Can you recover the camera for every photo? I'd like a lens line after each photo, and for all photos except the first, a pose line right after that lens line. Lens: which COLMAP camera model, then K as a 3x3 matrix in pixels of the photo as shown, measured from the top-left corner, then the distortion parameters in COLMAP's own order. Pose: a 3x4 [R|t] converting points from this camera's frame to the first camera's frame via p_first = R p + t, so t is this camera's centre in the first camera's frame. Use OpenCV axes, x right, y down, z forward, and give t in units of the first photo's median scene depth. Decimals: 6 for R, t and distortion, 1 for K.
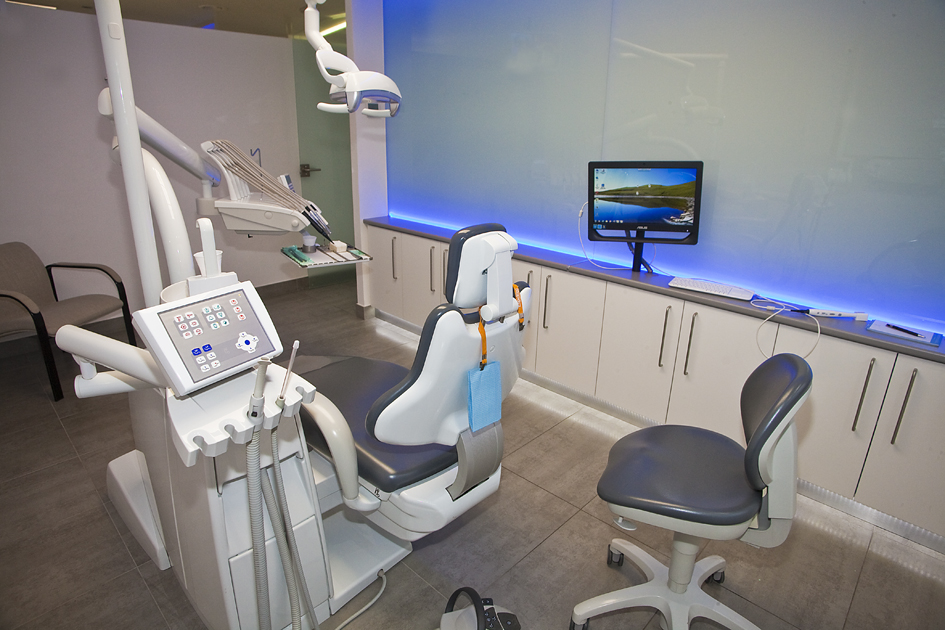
lens RADIAL K [[556.6, 0, 472.5], [0, 556.6, 315.0], [0, 0, 1]] dist [-0.002498, 0.000297]
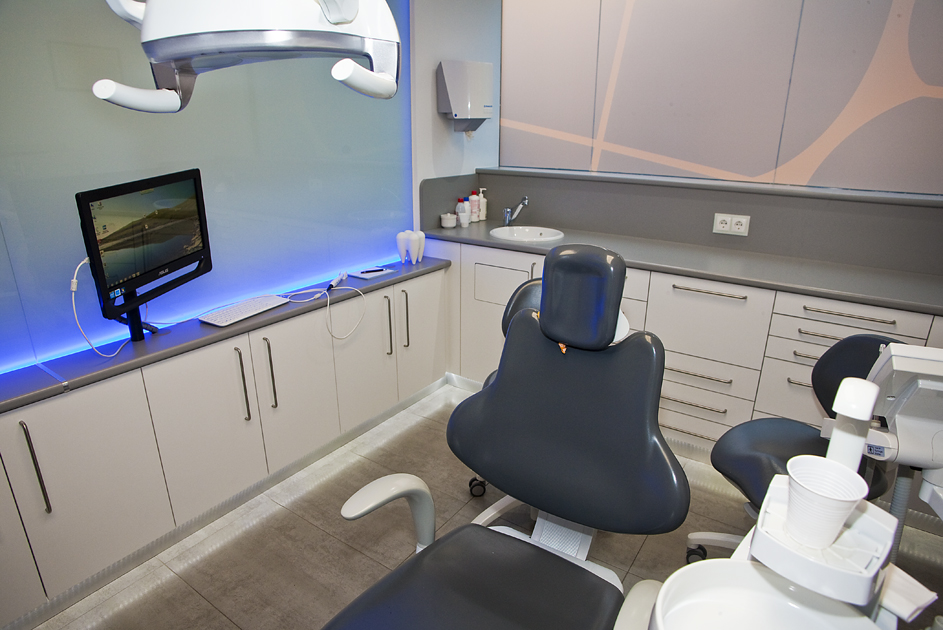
lens RADIAL K [[555.4, 0, 471.5], [0, 555.4, 315.0], [0, 0, 1]] dist [-0.002498, 0.000297]
pose [[-0.186842, -0.343144, 0.920512, -0.442559], [0.319709, 0.864765, 0.387257, -0.262132], [-0.928911, 0.366652, -0.051869, 0.707397]]
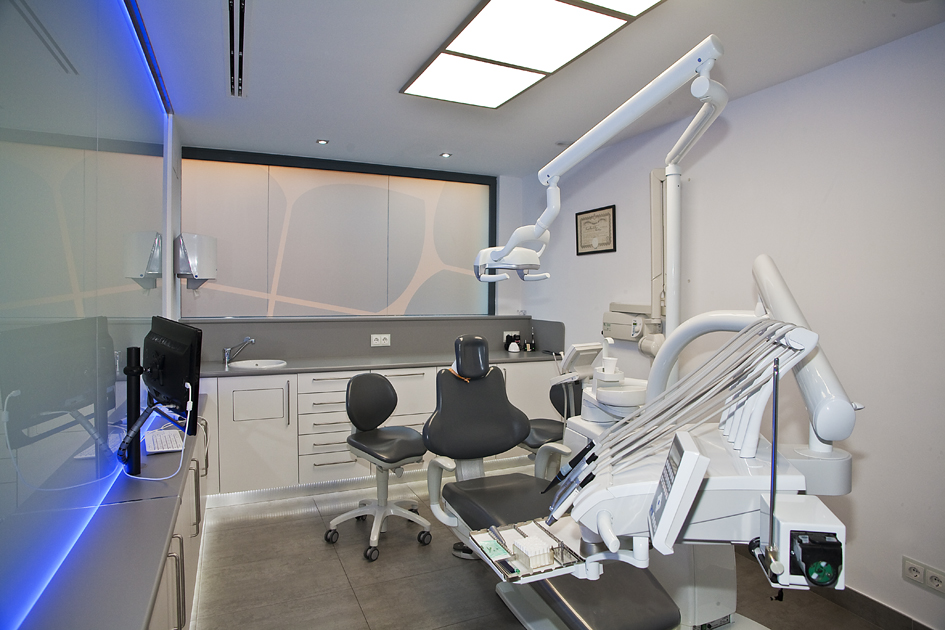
lens RADIAL K [[556.6, 0, 472.5], [0, 556.6, 315.0], [0, 0, 1]] dist [-0.002498, 0.000297]
pose [[-0.930556, -0.044683, 0.363412, -0.405965], [0.100221, 0.923539, 0.370178, -0.543782], [-0.352166, 0.380892, -0.854927, 1.515138]]
